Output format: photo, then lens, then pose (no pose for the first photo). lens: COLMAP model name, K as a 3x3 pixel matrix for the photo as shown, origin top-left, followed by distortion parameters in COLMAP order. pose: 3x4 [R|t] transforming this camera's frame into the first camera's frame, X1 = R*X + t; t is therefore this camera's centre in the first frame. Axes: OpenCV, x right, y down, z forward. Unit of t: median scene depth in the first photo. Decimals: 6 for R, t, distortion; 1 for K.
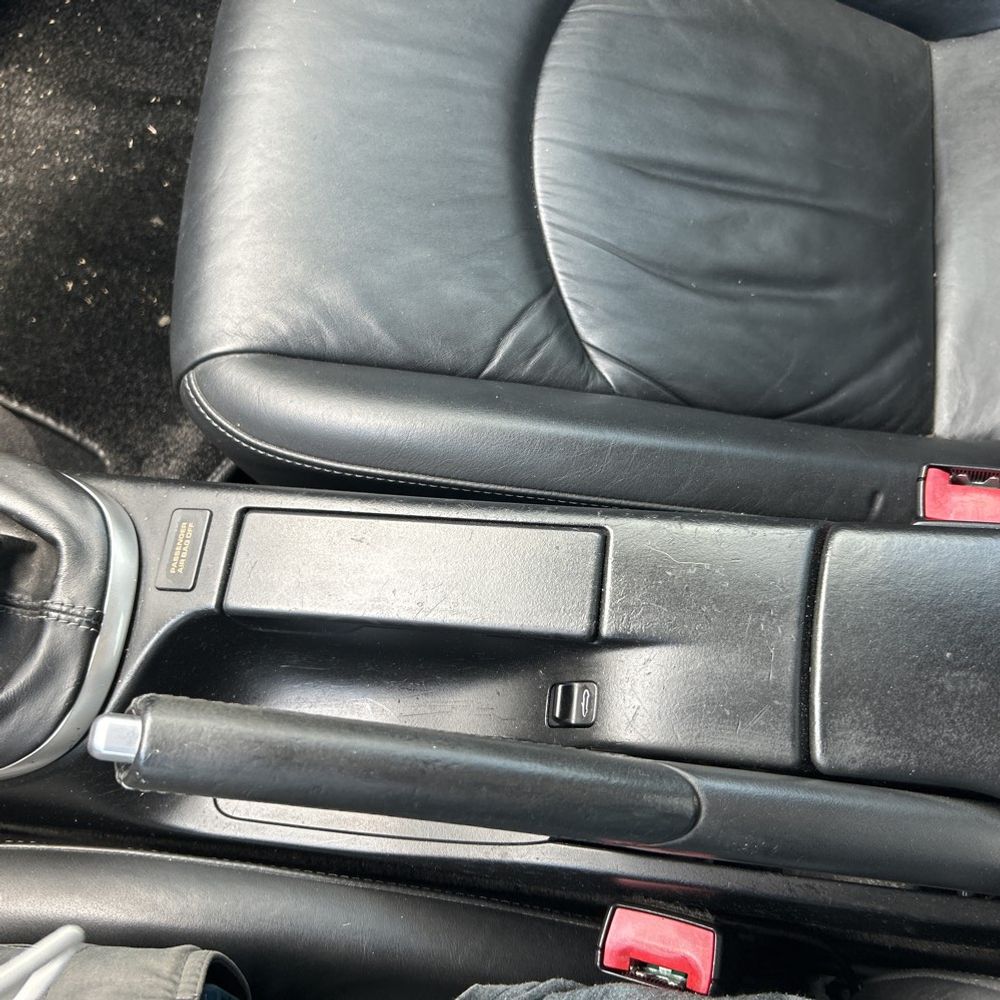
lens RADIAL K [[1021.6, 0, 502.9], [0, 1021.6, 503.4], [0, 0, 1]] dist [0.073789, -0.135660]
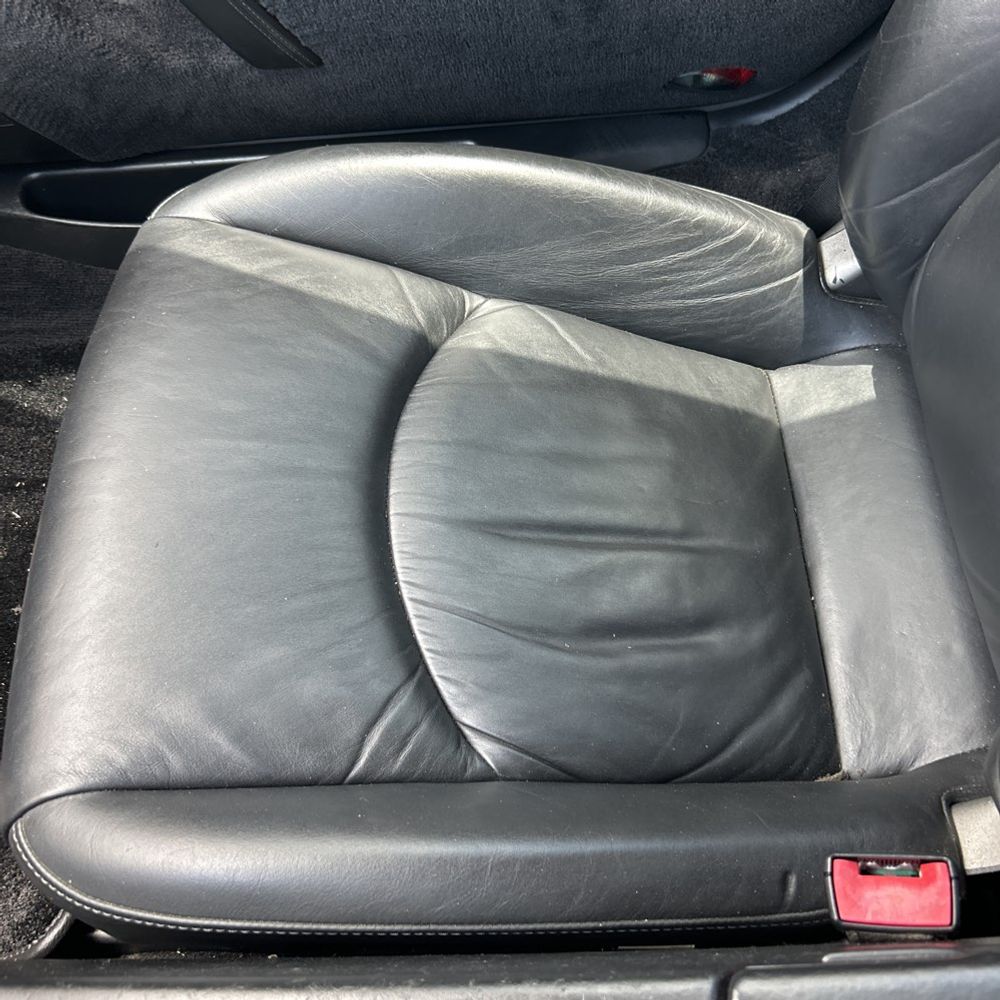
lens RADIAL K [[1011.2, 0, 497.4], [0, 1011.2, 497.7], [0, 0, 1]] dist [0.074100, -0.147973]
pose [[0.992974, -0.098727, 0.065233, 0.074283], [0.111645, 0.964339, -0.239970, -0.129160], [-0.039215, 0.245567, 0.968586, 0.050324]]
